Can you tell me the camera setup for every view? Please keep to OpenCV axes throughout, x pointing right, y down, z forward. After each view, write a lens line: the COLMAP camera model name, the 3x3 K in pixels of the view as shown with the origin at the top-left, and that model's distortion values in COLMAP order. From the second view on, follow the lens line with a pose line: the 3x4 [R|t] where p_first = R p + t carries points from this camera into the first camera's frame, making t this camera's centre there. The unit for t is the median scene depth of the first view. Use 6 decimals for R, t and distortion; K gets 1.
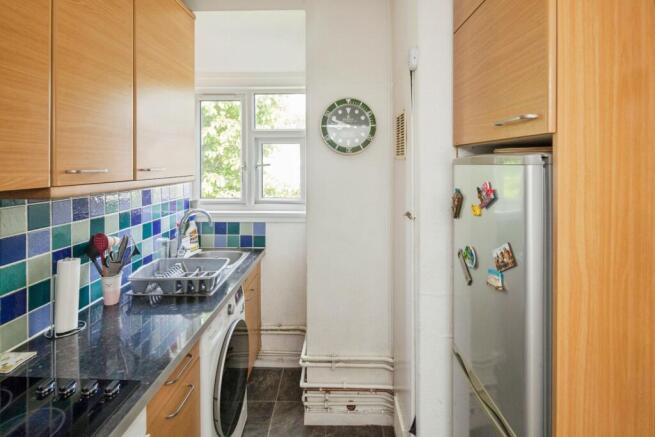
lens RADIAL K [[318.6, 0, 327.2], [0, 318.6, 167.7], [0, 0, 1]] dist [-0.000511, -0.001312]
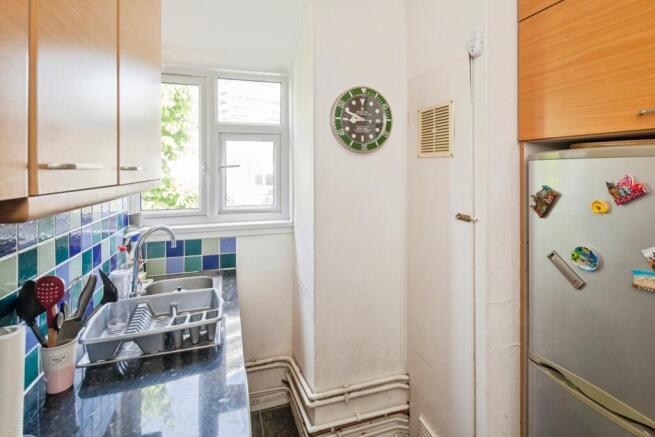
lens RADIAL K [[319.0, 0, 325.1], [0, 319.0, 173.6], [0, 0, 1]] dist [-0.000597, -0.000311]
pose [[0.947374, -0.008320, 0.320022, -0.309514], [0.008296, 0.999965, 0.001437, 0.014465], [-0.320023, 0.001294, 0.947409, 0.205547]]
